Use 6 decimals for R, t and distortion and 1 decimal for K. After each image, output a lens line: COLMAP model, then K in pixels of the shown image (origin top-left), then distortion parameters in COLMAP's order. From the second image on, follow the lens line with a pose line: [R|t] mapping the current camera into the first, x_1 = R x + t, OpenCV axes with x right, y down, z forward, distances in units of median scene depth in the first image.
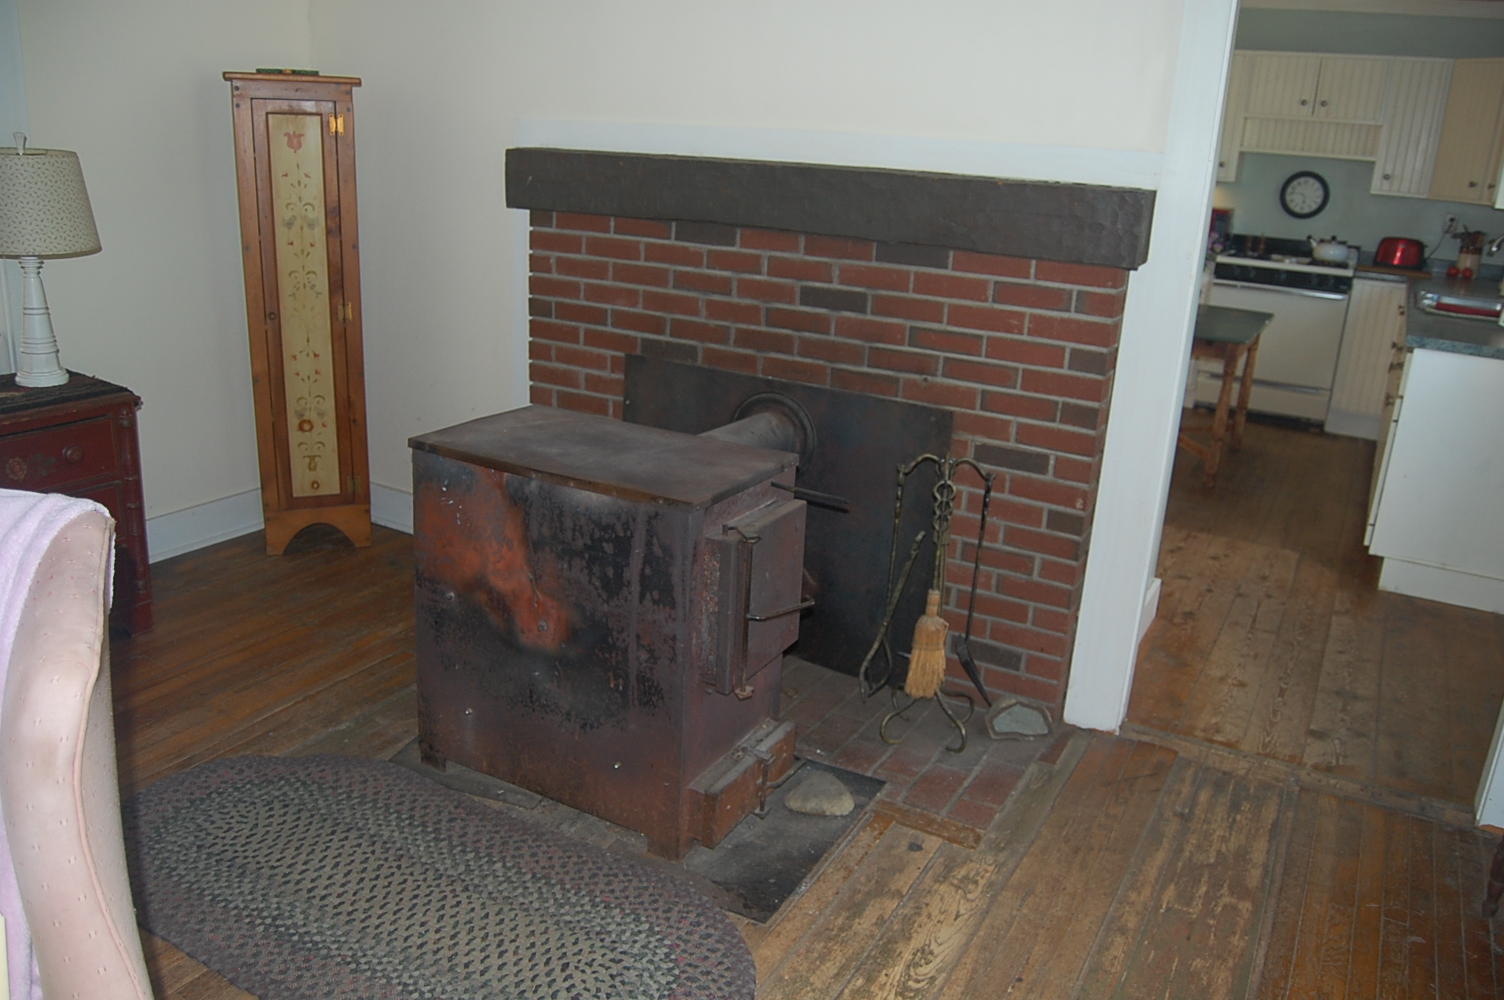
lens RADIAL K [[1179.4, 0, 755.7], [0, 1179.4, 504.4], [0, 0, 1]] dist [-0.067772, 0.005132]
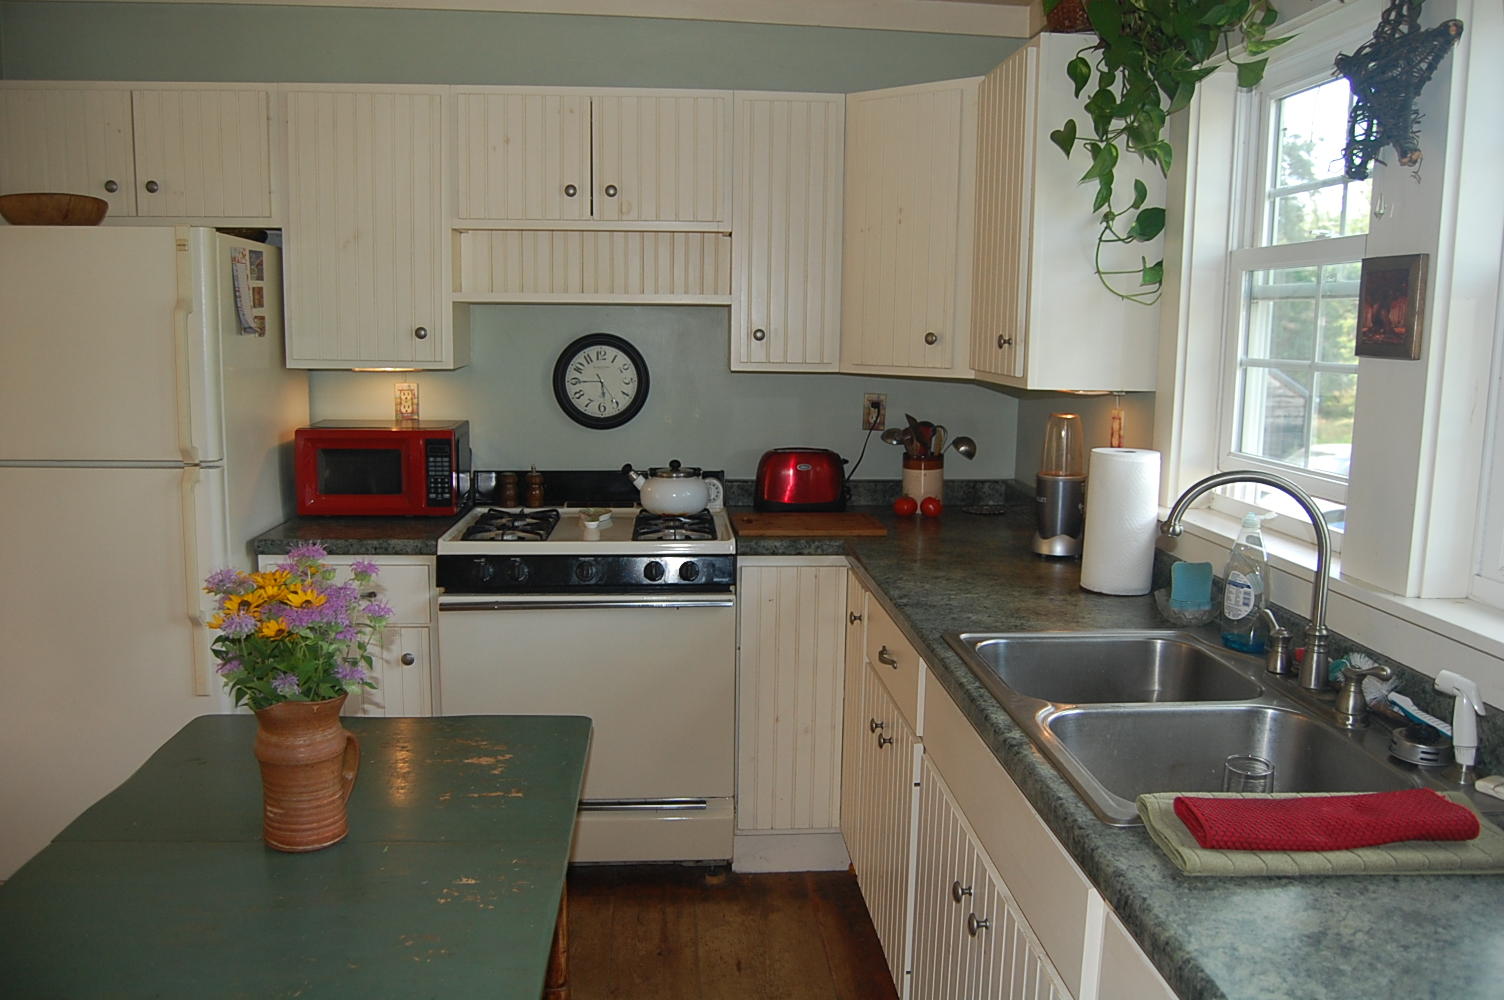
lens RADIAL K [[1179.4, 0, 753.4], [0, 1179.4, 500.0], [0, 0, 1]] dist [-0.067772, 0.005132]
pose [[0.839691, -0.119269, 0.529806, 0.266231], [0.196432, 0.976233, -0.091558, -0.164971], [-0.506294, 0.180952, 0.843162, 0.573182]]
